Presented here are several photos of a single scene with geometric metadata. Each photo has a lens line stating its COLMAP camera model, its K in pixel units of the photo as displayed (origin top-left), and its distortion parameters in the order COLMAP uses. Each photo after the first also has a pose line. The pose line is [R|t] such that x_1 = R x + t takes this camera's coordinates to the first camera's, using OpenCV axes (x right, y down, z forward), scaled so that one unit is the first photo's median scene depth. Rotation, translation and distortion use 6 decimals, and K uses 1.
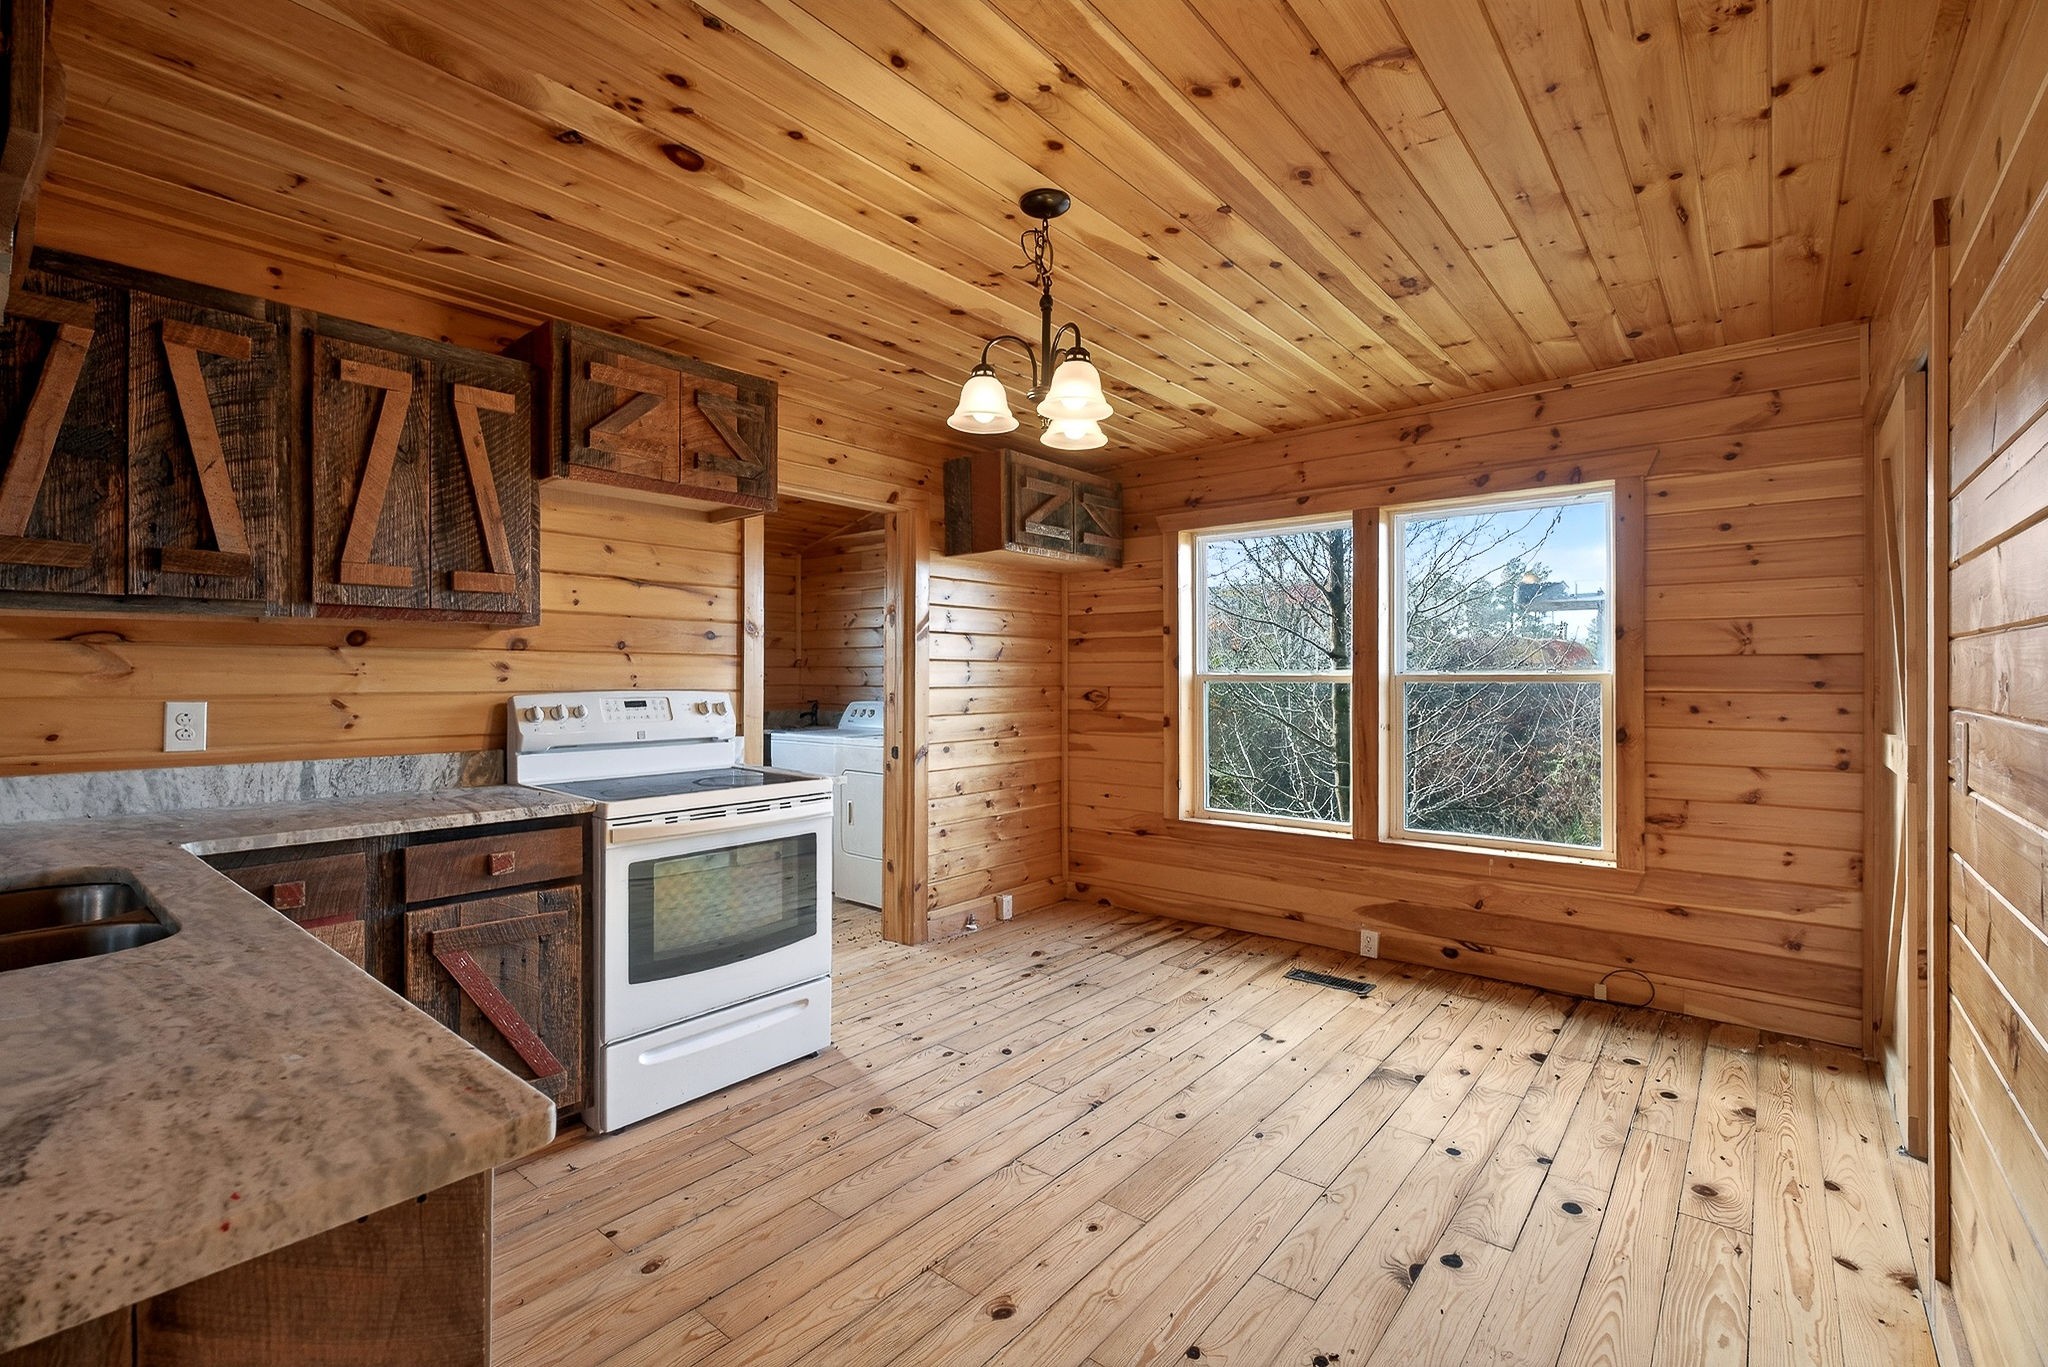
lens RADIAL K [[926.1, 0, 1033.6], [0, 926.1, 680.7], [0, 0, 1]] dist [-0.000854, -0.000081]
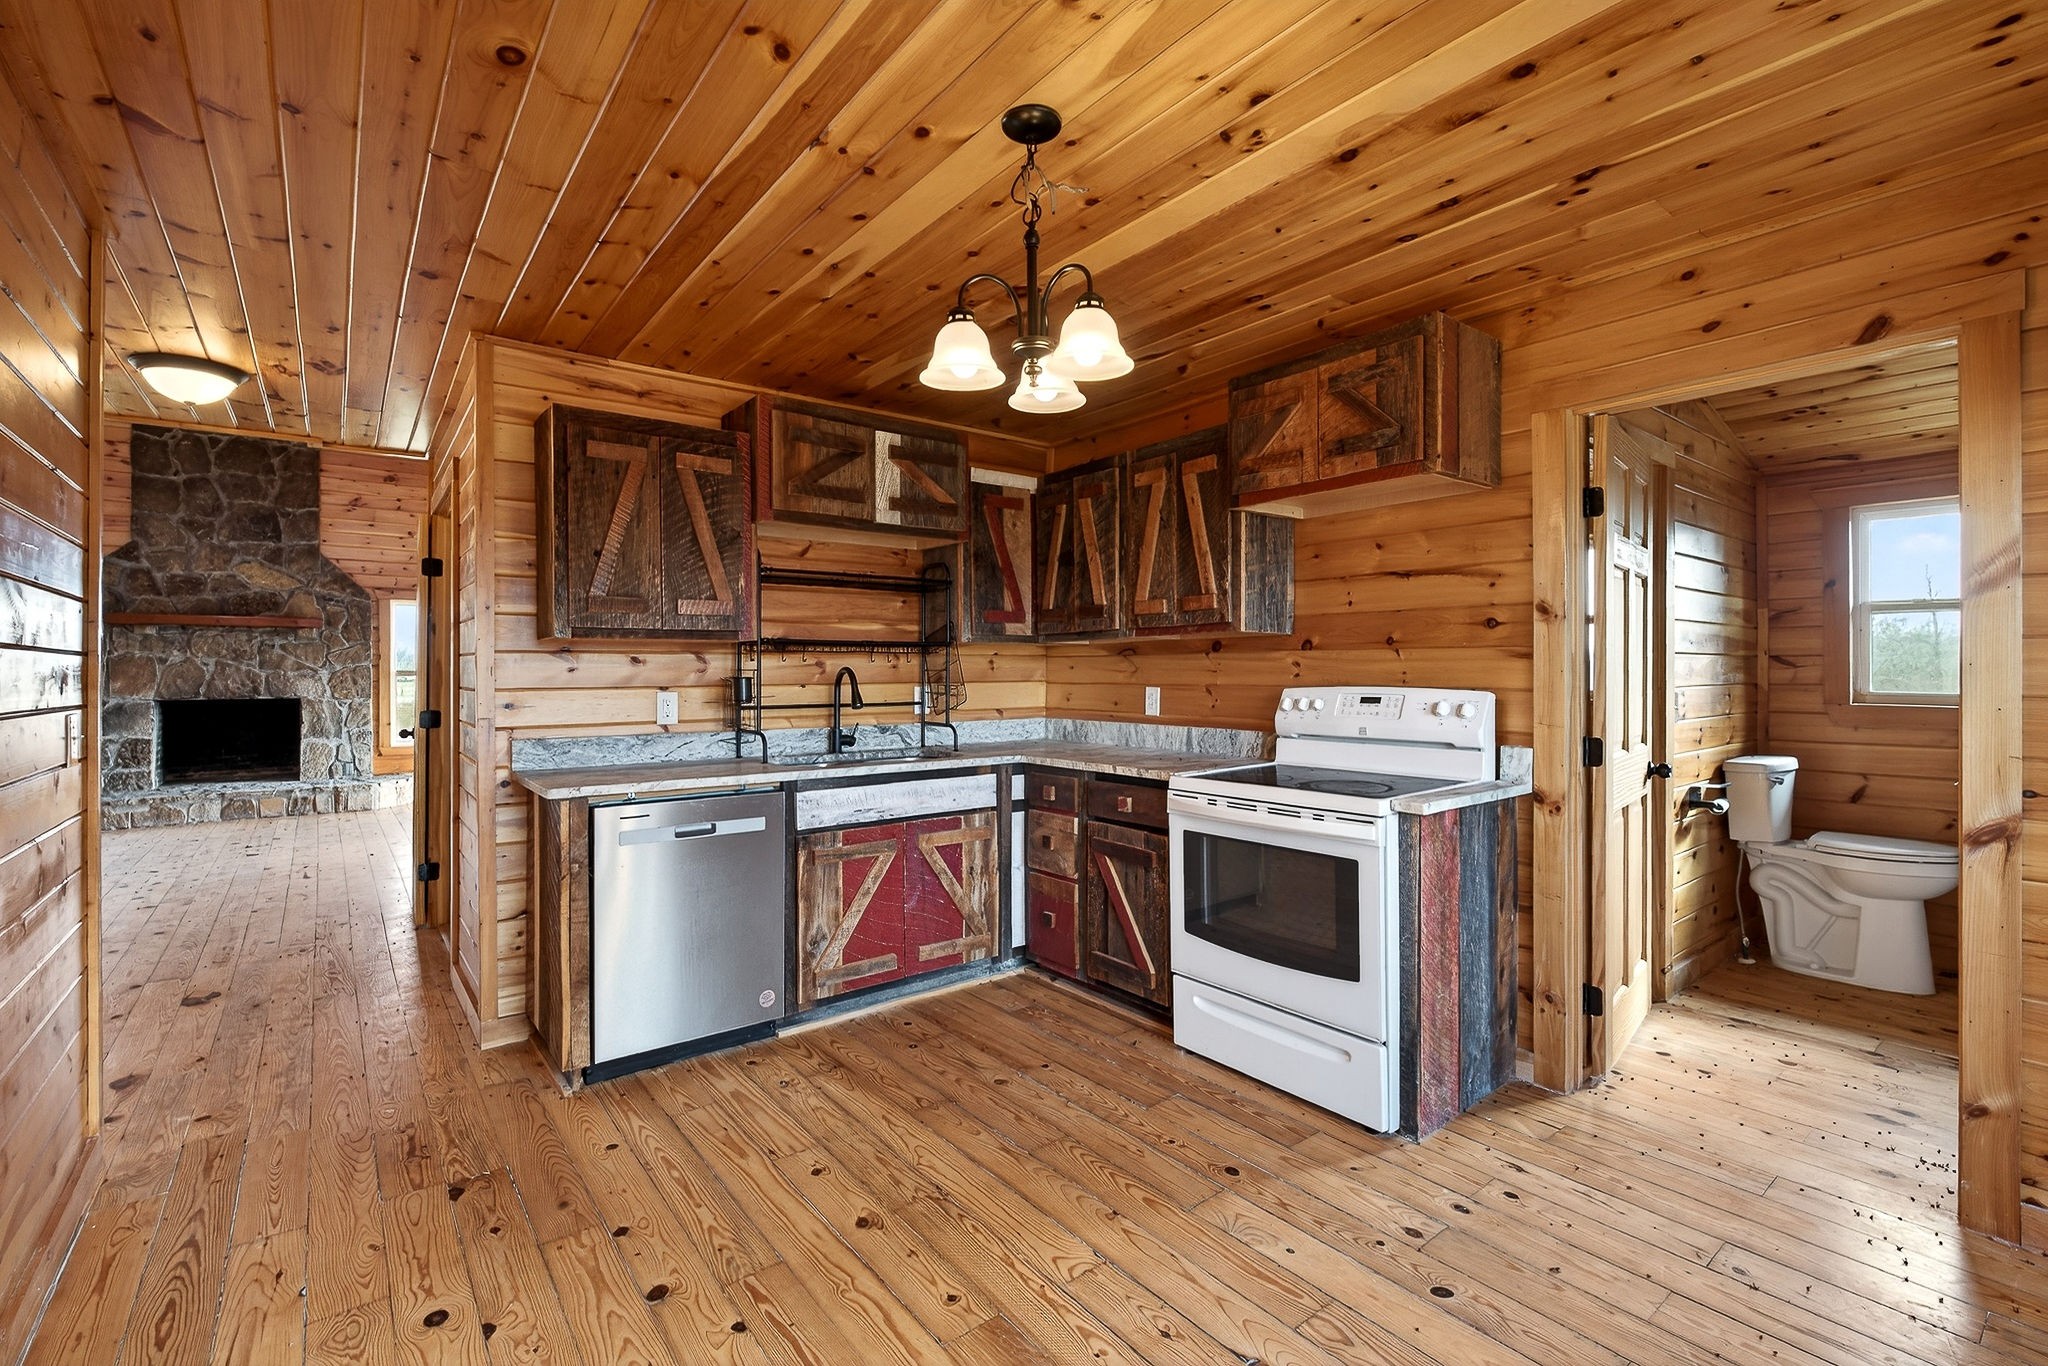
lens RADIAL K [[917.5, 0, 1028.6], [0, 917.5, 671.6], [0, 0, 1]] dist [-0.003175, -0.000048]
pose [[-0.234067, 0.002040, -0.972218, 0.655220], [0.000948, 0.999998, 0.001870, -0.008136], [0.972220, -0.000484, -0.234068, 0.930223]]
